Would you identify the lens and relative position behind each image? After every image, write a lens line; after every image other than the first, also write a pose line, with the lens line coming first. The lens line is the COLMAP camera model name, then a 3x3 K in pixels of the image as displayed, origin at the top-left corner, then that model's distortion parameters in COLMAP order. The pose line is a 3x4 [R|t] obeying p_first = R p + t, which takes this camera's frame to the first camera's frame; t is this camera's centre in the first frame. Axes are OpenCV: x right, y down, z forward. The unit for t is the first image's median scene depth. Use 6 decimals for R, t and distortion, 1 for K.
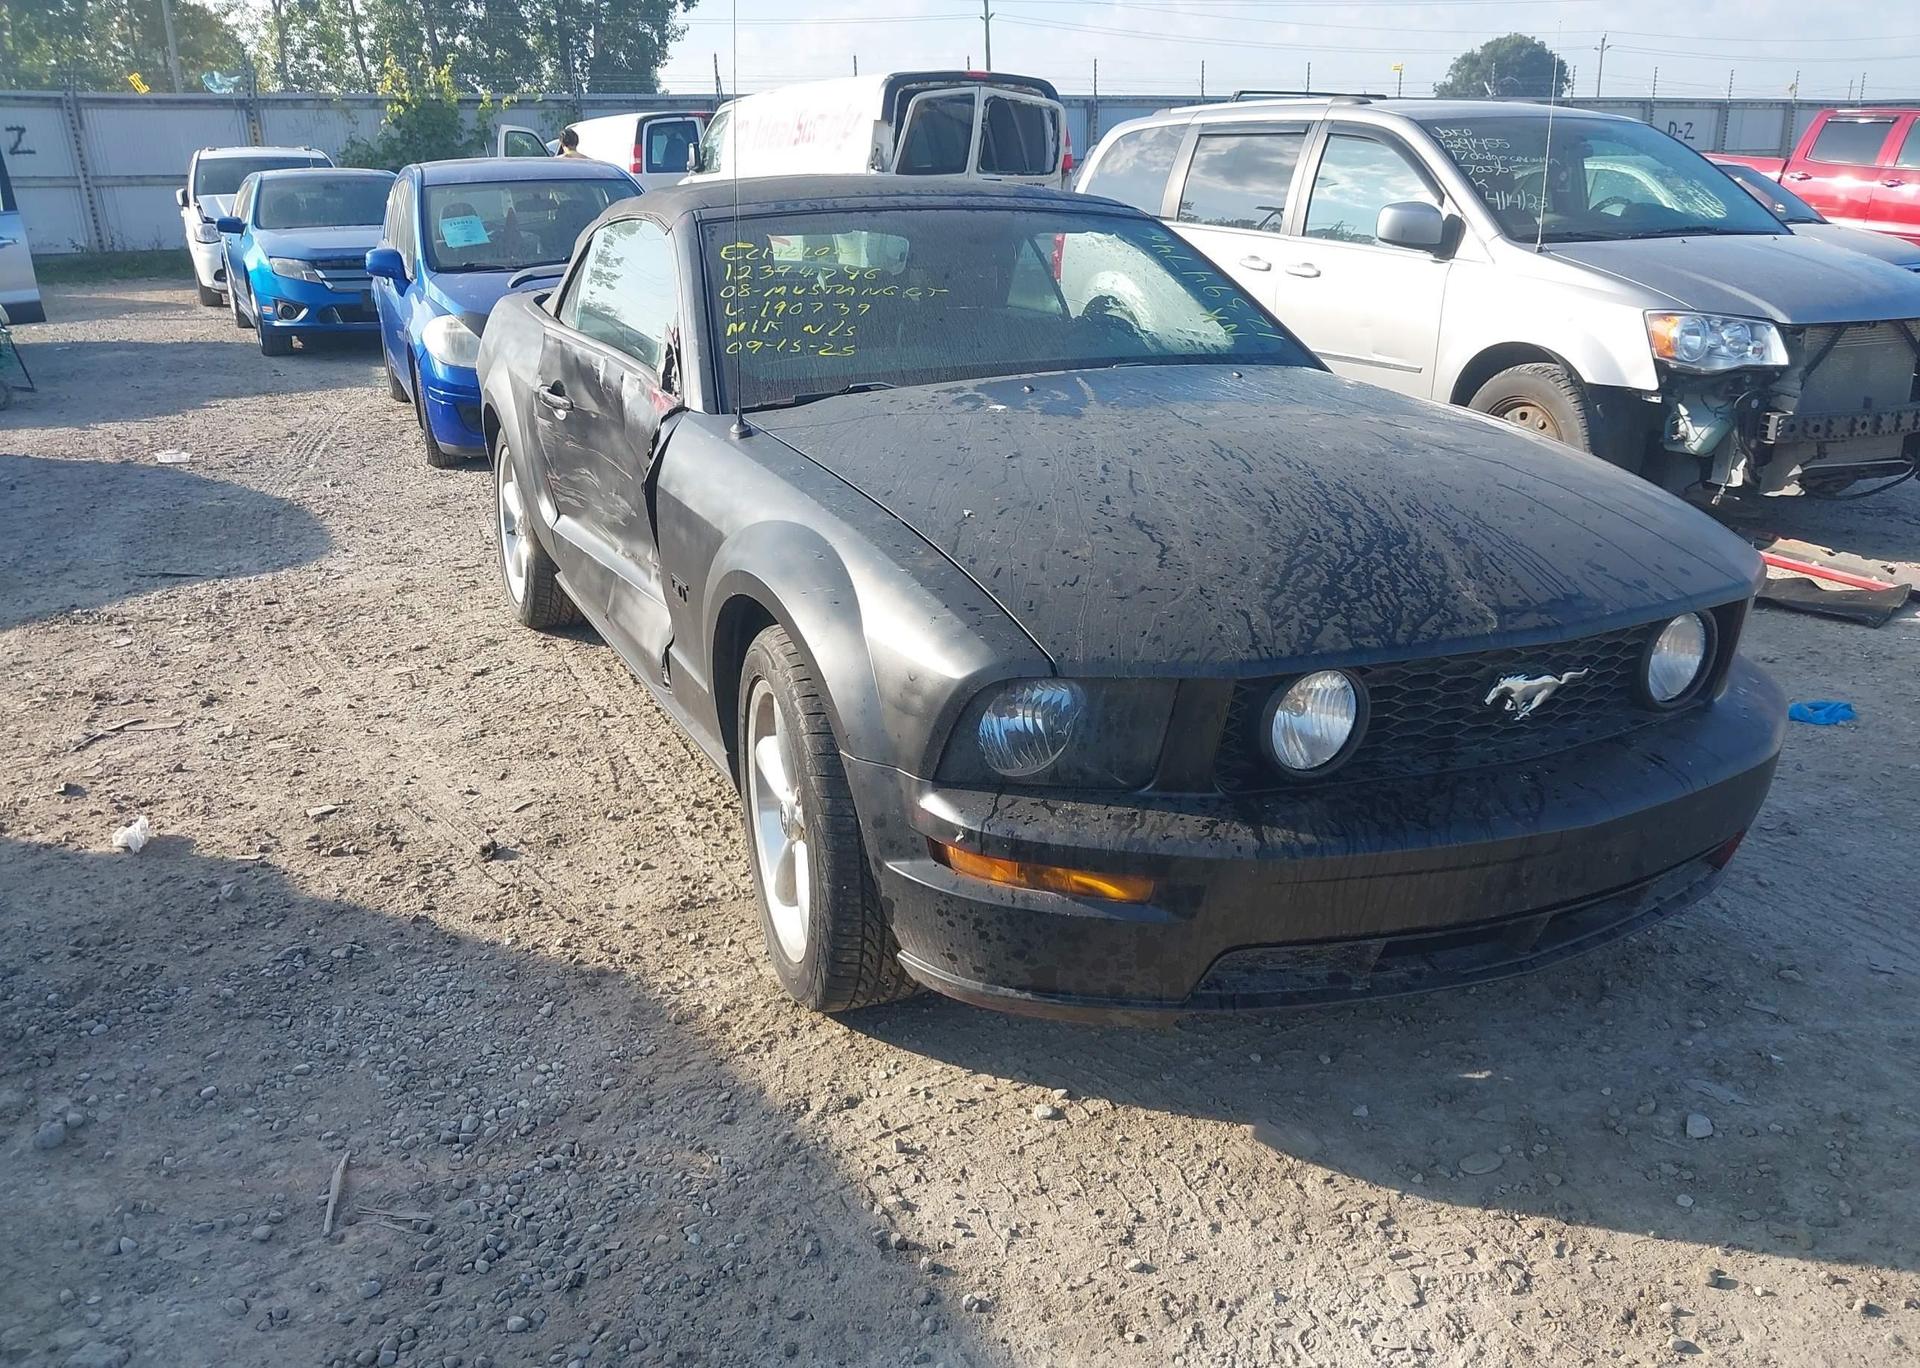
lens RADIAL K [[1528.1, 0, 987.0], [0, 1528.1, 705.1], [0, 0, 1]] dist [-0.008595, 0.008582]
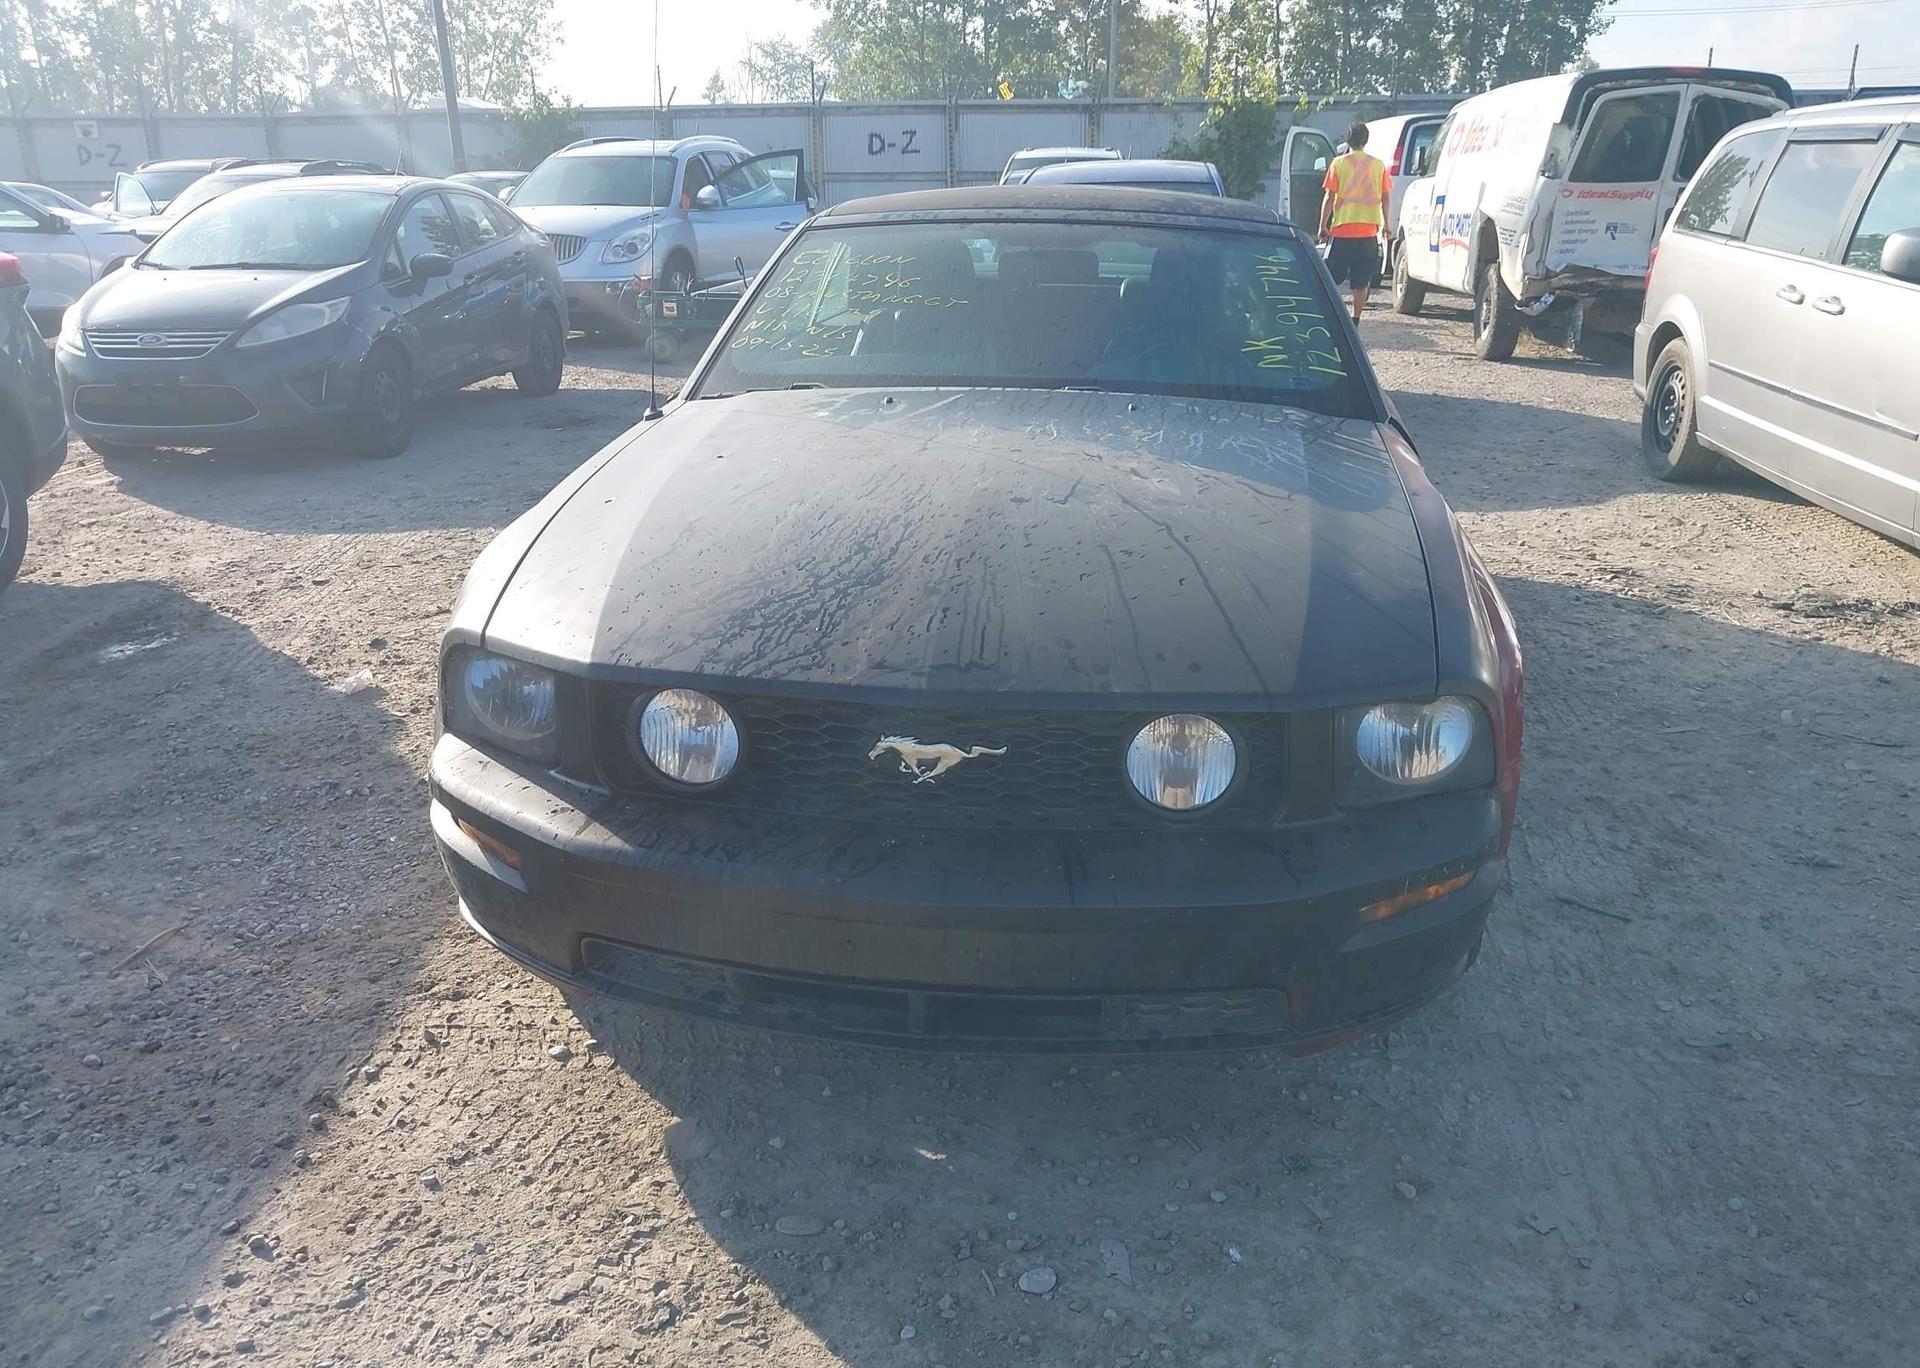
lens RADIAL K [[1528.1, 0, 981.7], [0, 1528.1, 698.8], [0, 0, 1]] dist [-0.008595, 0.008582]
pose [[0.843972, 0.182751, -0.504294, 0.264686], [-0.184080, 0.981753, 0.047705, -0.029506], [0.503811, 0.052569, 0.862213, 0.064537]]
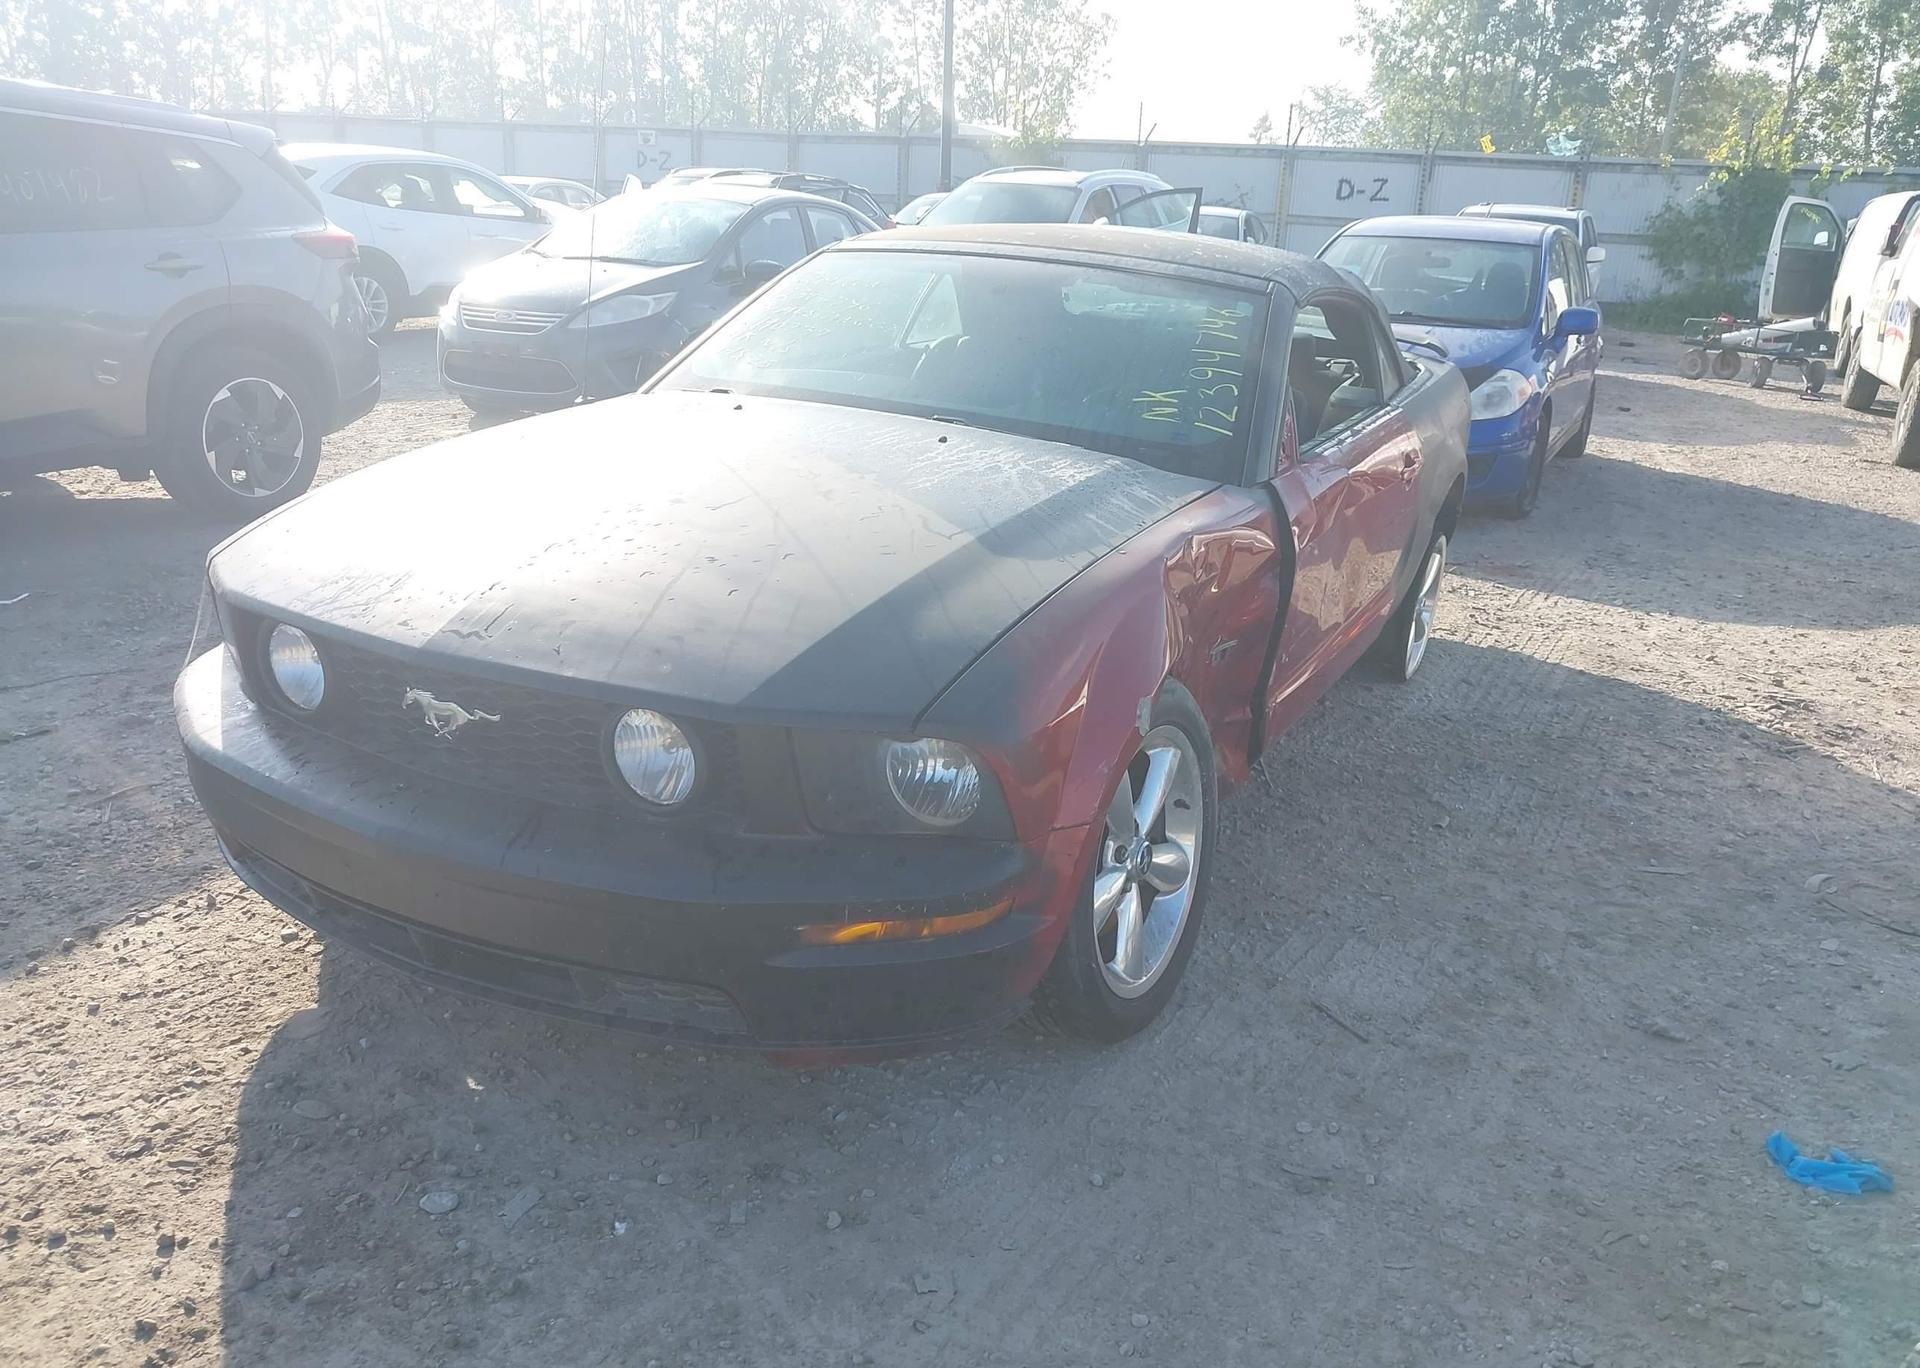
lens RADIAL K [[1528.1, 0, 995.3], [0, 1528.1, 684.7], [0, 0, 1]] dist [-0.008595, 0.008582]
pose [[0.623912, 0.280509, -0.729417, 0.416027], [-0.316871, 0.943997, 0.091992, -0.074419], [0.714372, 0.173736, 0.677856, 0.174999]]
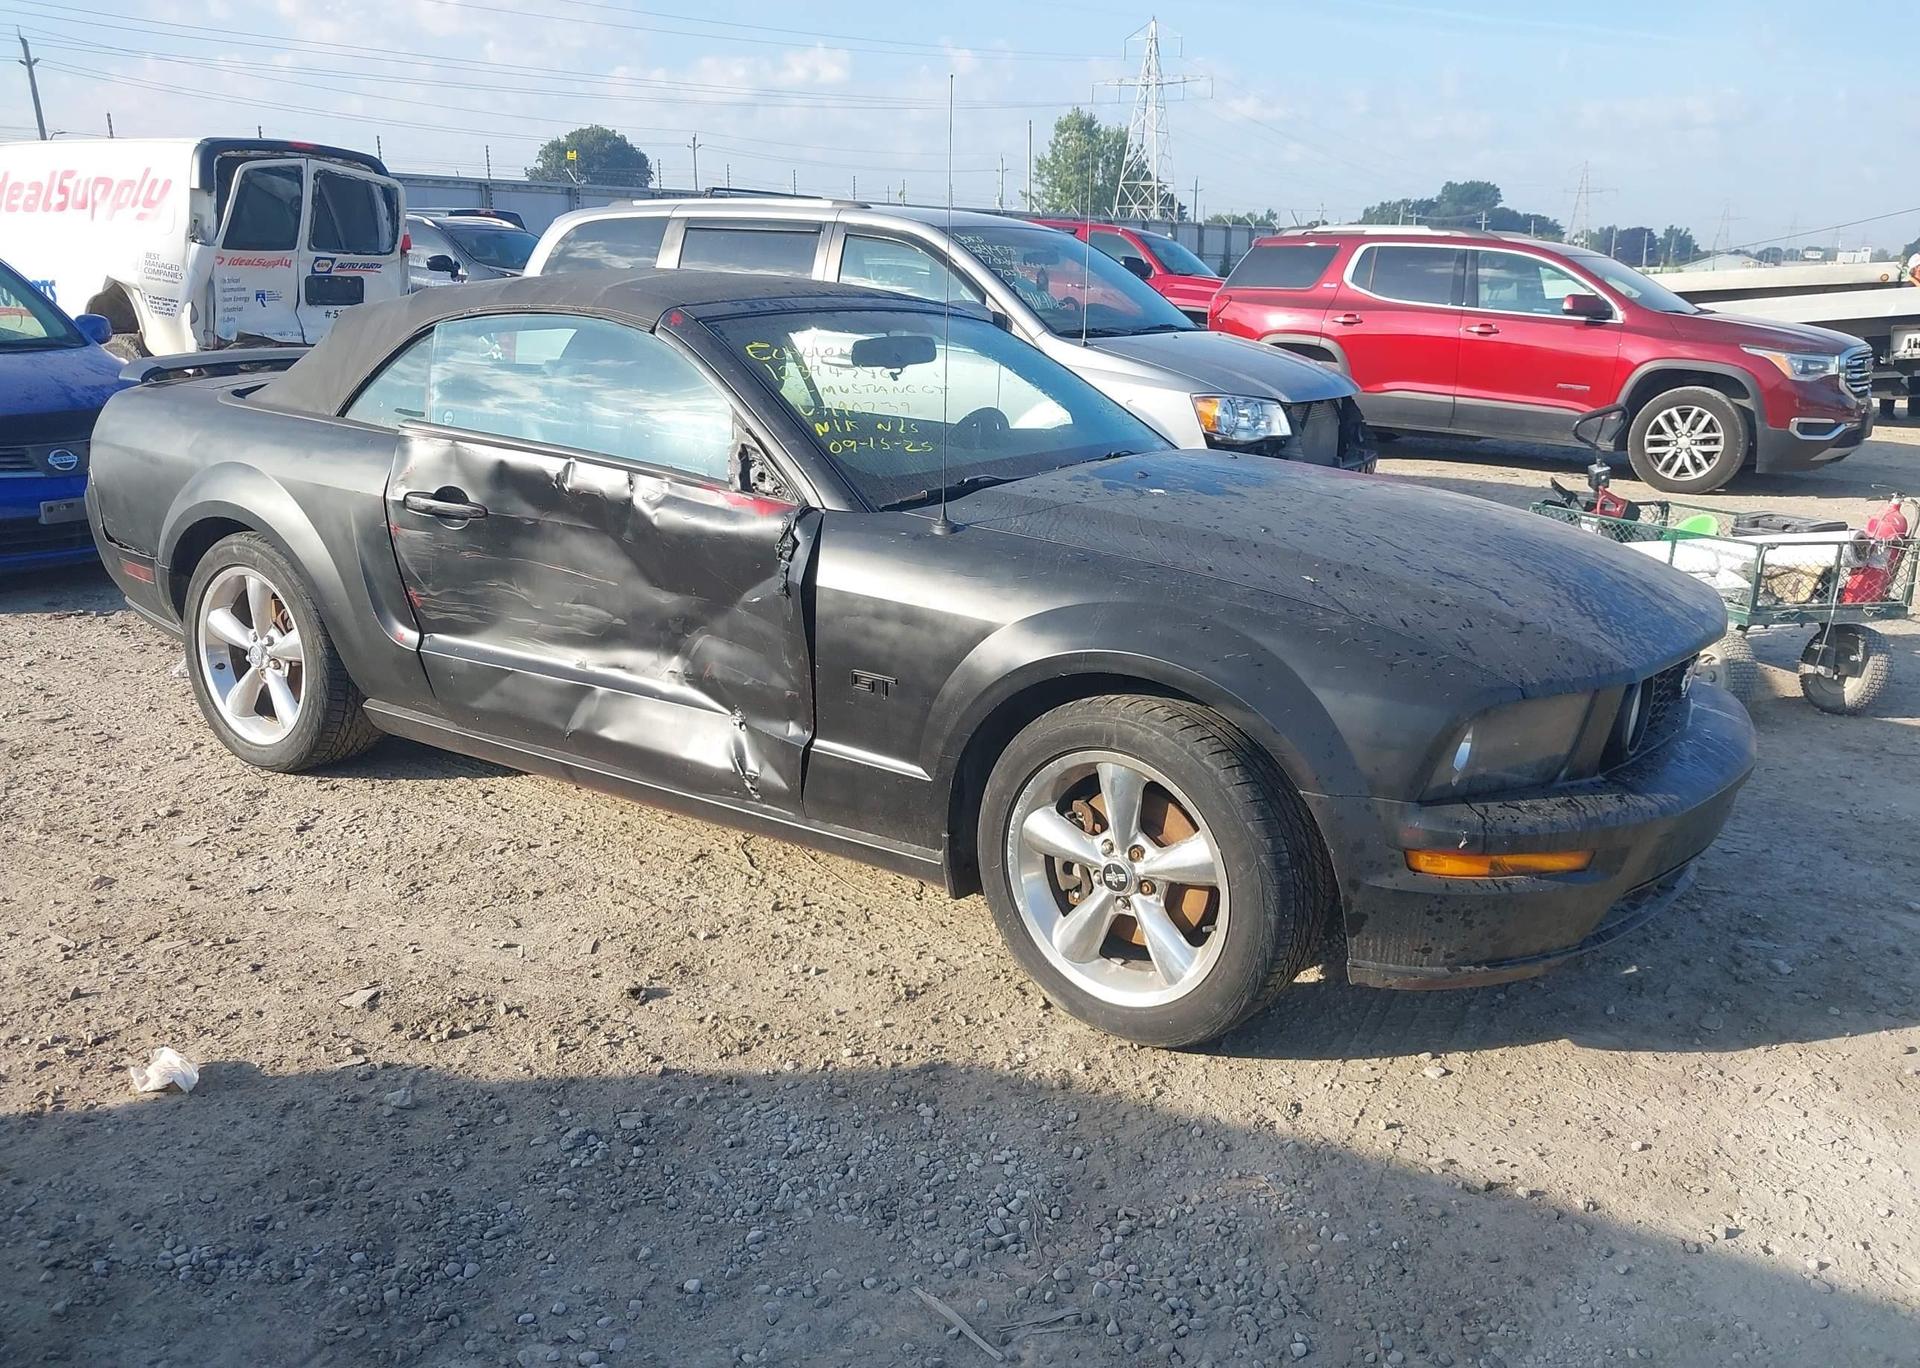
lens RADIAL K [[1528.1, 0, 955.1], [0, 1528.1, 702.8], [0, 0, 1]] dist [-0.008595, 0.008582]
pose [[0.854688, -0.113086, 0.506675, -0.285683], [0.137621, 0.990423, -0.011092, -0.019697], [-0.500568, 0.079210, 0.862066, 0.043999]]
